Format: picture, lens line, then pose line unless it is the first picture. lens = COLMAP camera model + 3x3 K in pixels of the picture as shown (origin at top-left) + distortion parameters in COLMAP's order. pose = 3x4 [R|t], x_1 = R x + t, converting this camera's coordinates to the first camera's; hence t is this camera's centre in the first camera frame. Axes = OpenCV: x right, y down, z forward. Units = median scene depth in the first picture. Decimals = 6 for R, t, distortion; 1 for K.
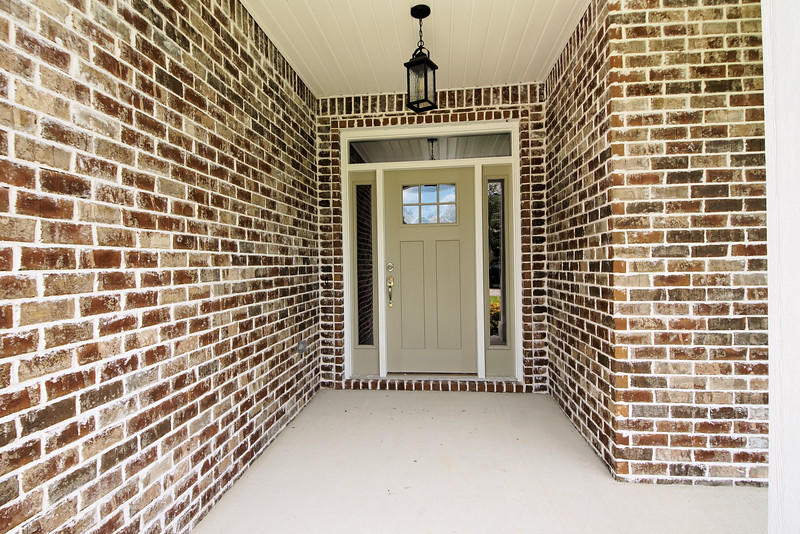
lens RADIAL K [[424.5, 0, 399.0], [0, 424.5, 267.1], [0, 0, 1]] dist [0.004285, -0.003689]
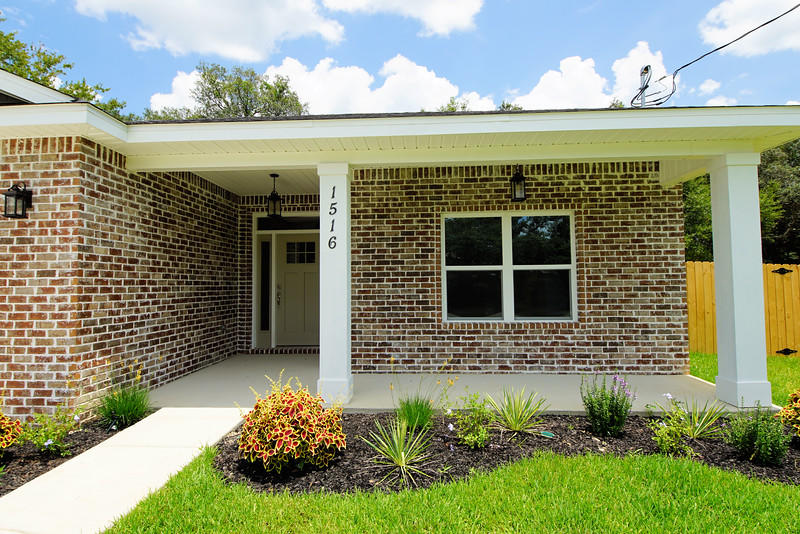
lens RADIAL K [[424.5, 0, 402.4], [0, 424.5, 265.9], [0, 0, 1]] dist [0.004285, -0.003689]
pose [[0.997953, 0.007814, 0.063478, 0.714256], [-0.004210, 0.998382, -0.056709, 0.019603], [-0.063818, 0.056325, 0.996371, -1.557399]]
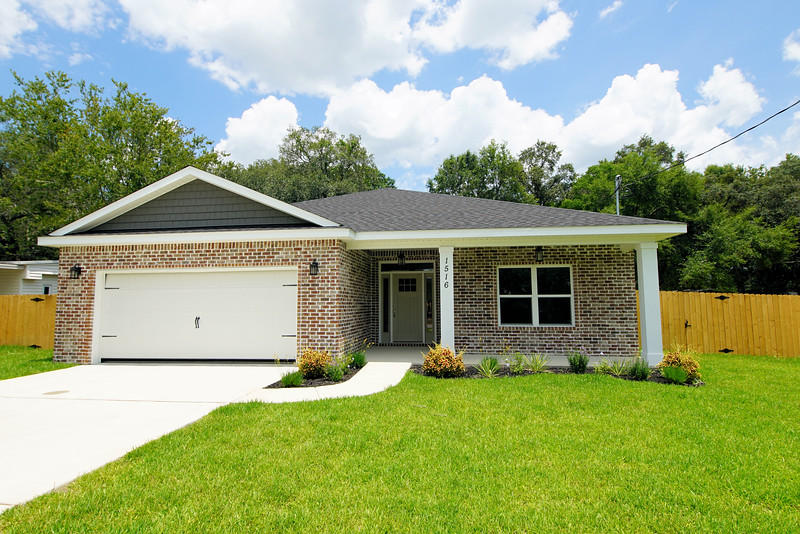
lens RADIAL K [[424.5, 0, 397.9], [0, 424.5, 264.9], [0, 0, 1]] dist [0.004285, -0.003689]
pose [[0.999377, 0.008061, -0.034374, 0.191163], [-0.011580, 0.994569, -0.103435, 0.039505], [0.033353, 0.103769, 0.994042, -3.671961]]
